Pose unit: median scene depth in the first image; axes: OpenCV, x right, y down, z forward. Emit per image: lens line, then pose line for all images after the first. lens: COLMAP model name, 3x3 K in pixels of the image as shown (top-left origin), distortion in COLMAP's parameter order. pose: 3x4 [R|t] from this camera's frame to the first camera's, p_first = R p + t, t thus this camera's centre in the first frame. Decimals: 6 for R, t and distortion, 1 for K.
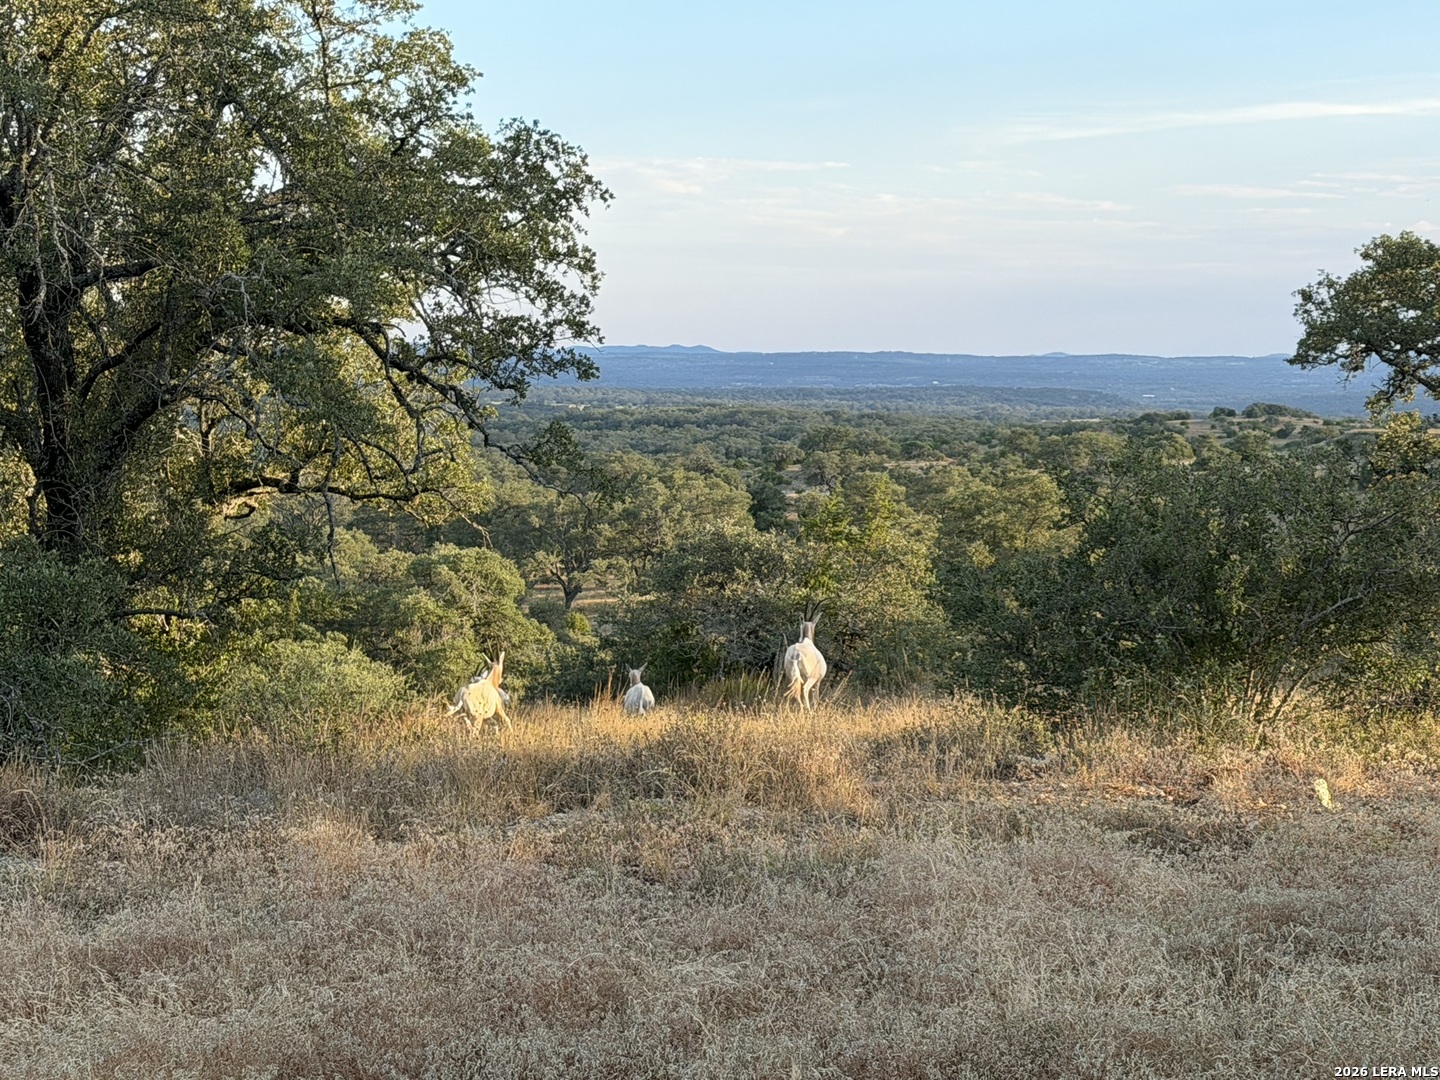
lens RADIAL K [[3158.6, 0, 719.1], [0, 3158.6, 559.0], [0, 0, 1]] dist [0.132731, 0.055952]
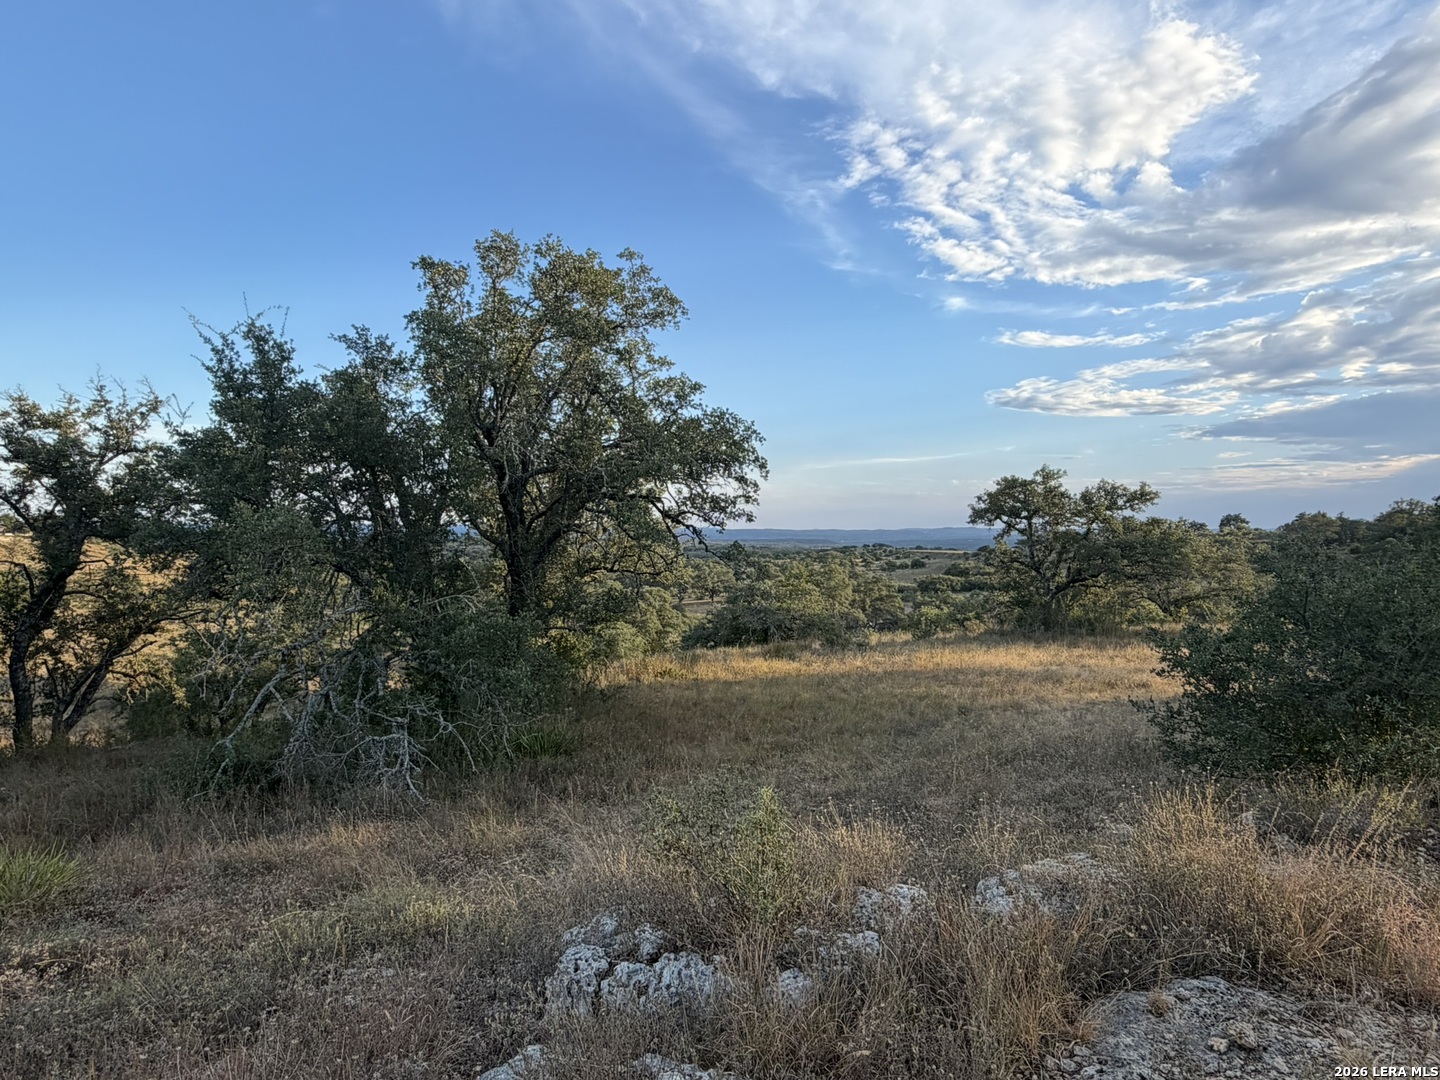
lens RADIAL K [[937.3, 0, 720.0], [0, 937.3, 540.0], [0, 0, 1]] dist [0.004050, 0.000645]
pose [[0.999978, -0.005037, -0.004268, -0.061663], [0.004805, 0.998604, -0.052611, -0.009216], [0.004527, 0.052589, 0.998606, 0.338606]]
